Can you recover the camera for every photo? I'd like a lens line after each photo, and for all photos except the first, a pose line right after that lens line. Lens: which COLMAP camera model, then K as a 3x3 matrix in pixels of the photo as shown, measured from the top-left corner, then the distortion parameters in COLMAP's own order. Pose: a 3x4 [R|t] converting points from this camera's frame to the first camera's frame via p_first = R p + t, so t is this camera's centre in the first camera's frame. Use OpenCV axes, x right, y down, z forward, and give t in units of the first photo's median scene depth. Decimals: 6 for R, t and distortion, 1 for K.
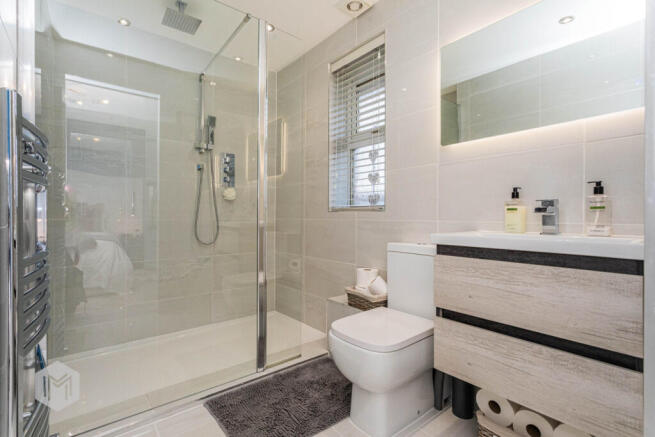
lens RADIAL K [[309.6, 0, 327.5], [0, 309.6, 218.5], [0, 0, 1]] dist [-0.000172, 0.000047]
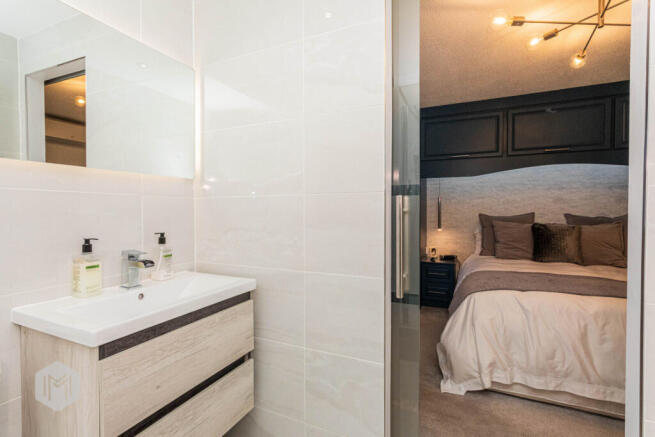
lens RADIAL K [[309.6, 0, 327.5], [0, 309.6, 218.5], [0, 0, 1]] dist [-0.000172, 0.000047]
pose [[-0.439113, -0.020643, 0.898194, -0.433965], [0.006943, 0.999628, 0.026368, -0.197805], [-0.898405, 0.017814, -0.438807, 0.939684]]
